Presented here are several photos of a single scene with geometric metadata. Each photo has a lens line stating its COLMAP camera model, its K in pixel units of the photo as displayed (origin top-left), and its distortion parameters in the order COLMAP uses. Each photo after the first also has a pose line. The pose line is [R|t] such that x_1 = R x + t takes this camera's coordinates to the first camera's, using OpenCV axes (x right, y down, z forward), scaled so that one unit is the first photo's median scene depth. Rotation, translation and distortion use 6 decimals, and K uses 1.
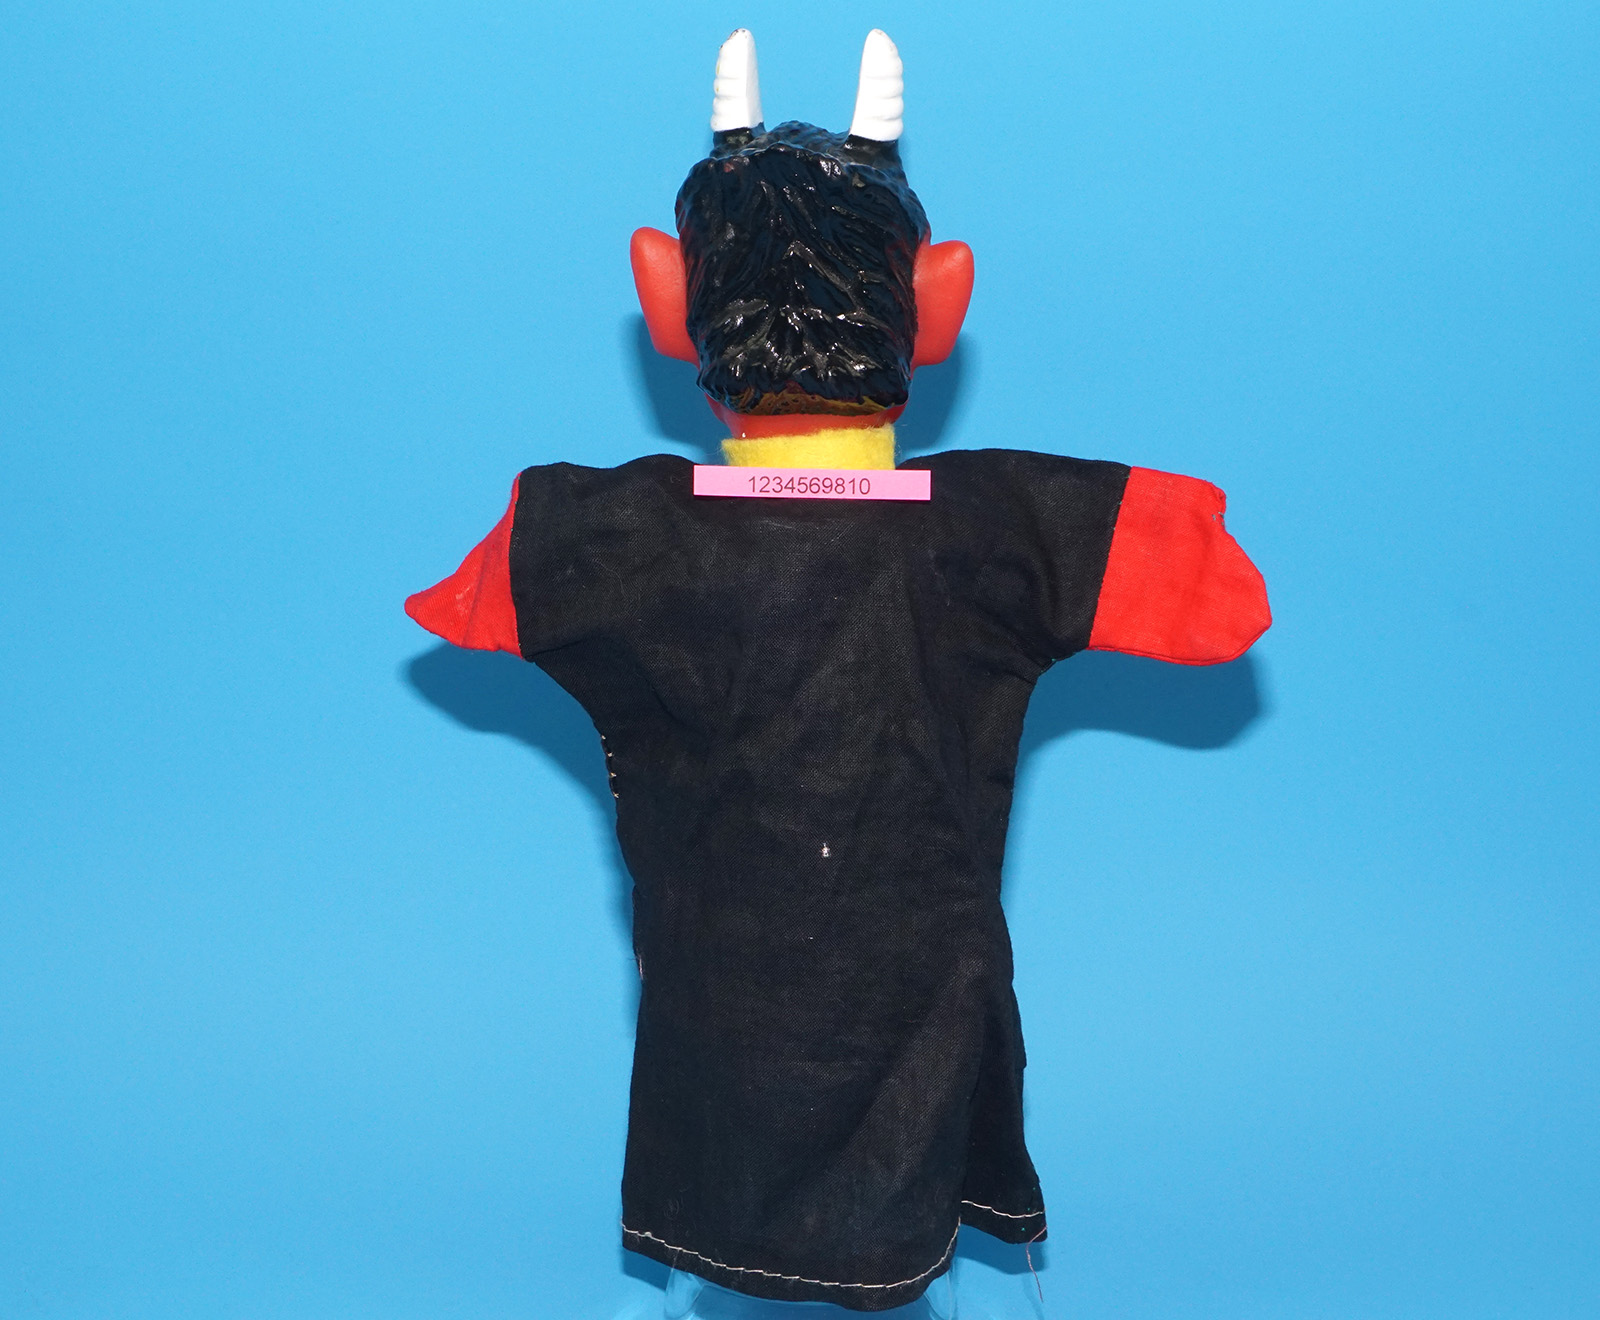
lens RADIAL K [[4987.6, 0, 802.3], [0, 4987.6, 659.6], [0, 0, 1]] dist [0.478593, 0.000000]
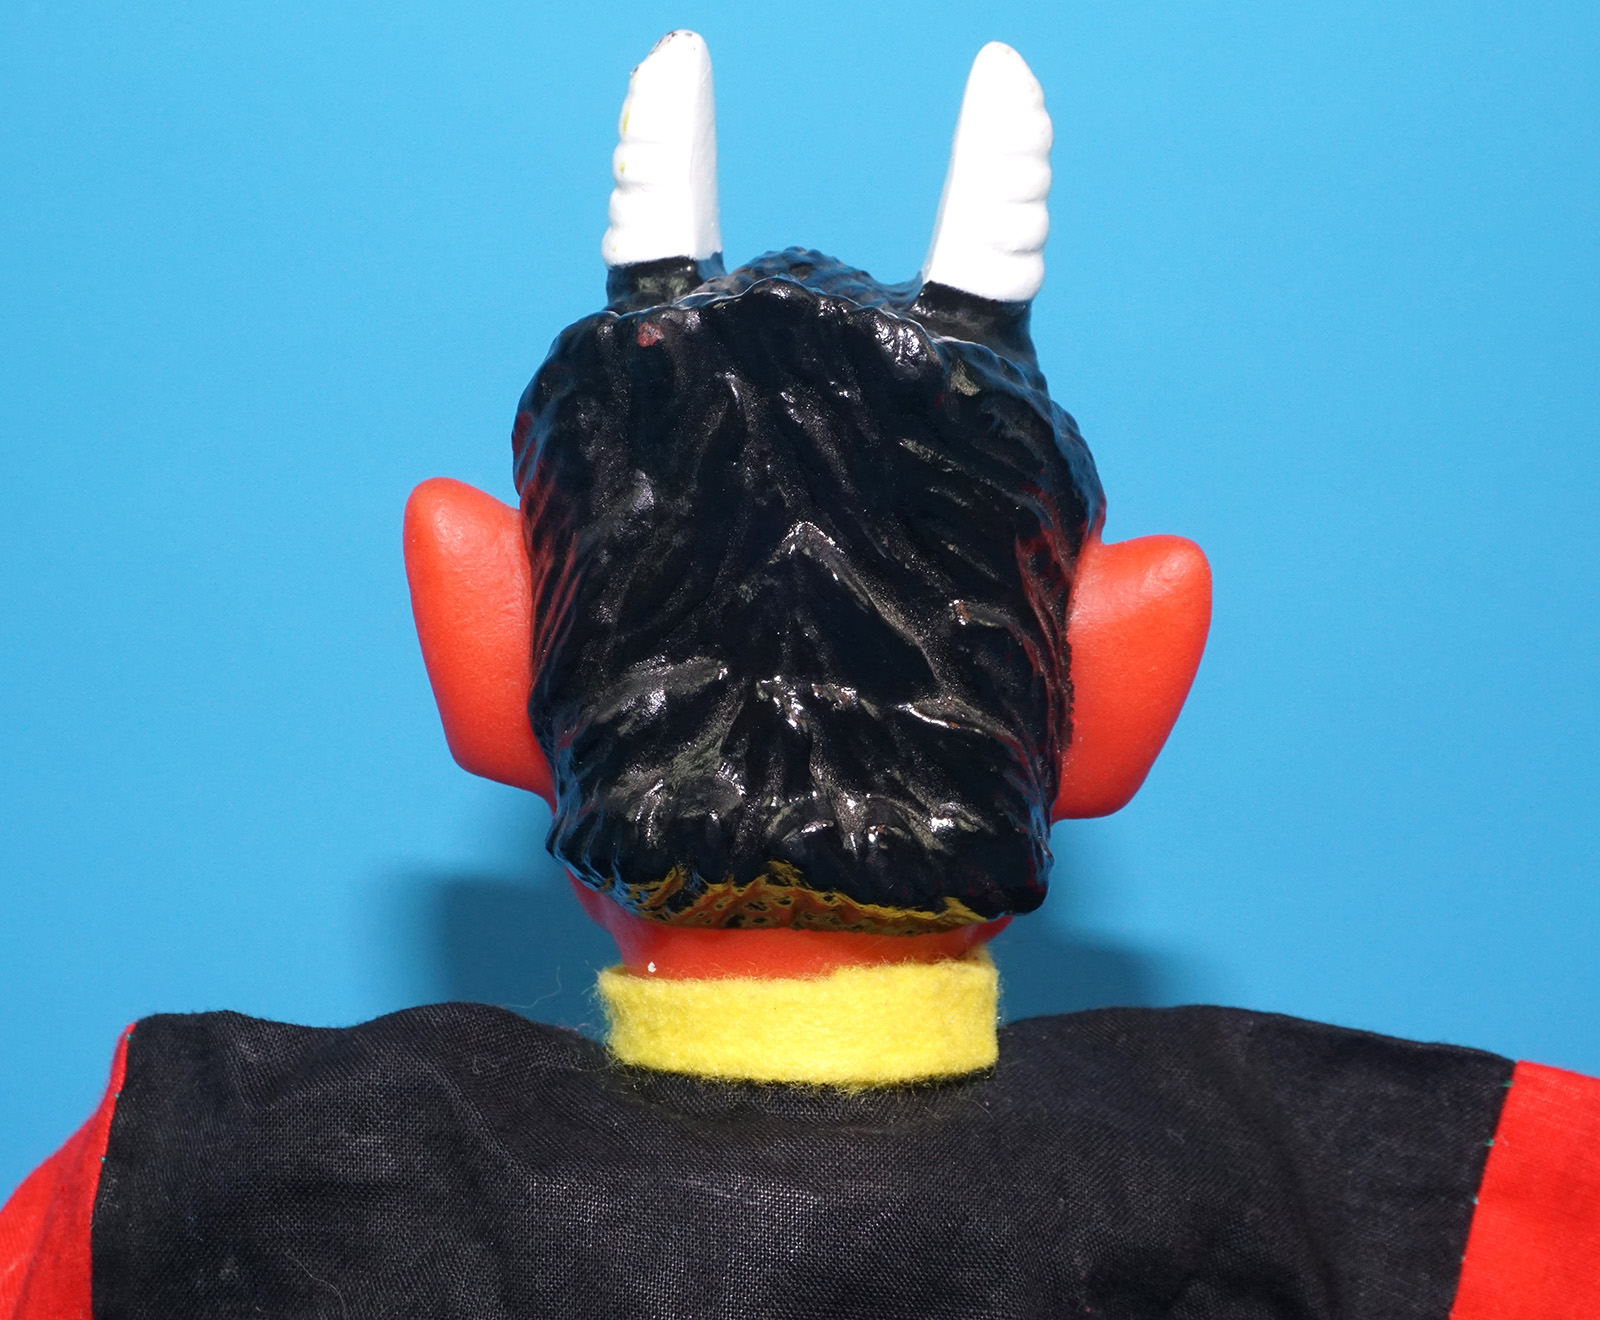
lens RADIAL K [[4987.6, 0, 803.1], [0, 4987.6, 658.5], [0, 0, 1]] dist [0.478593, 0.000000]
pose [[0.998735, 0.037237, 0.033784, -0.014469], [-0.035054, 0.997393, -0.063080, -0.045523], [-0.036044, 0.061816, 0.997436, 0.579459]]
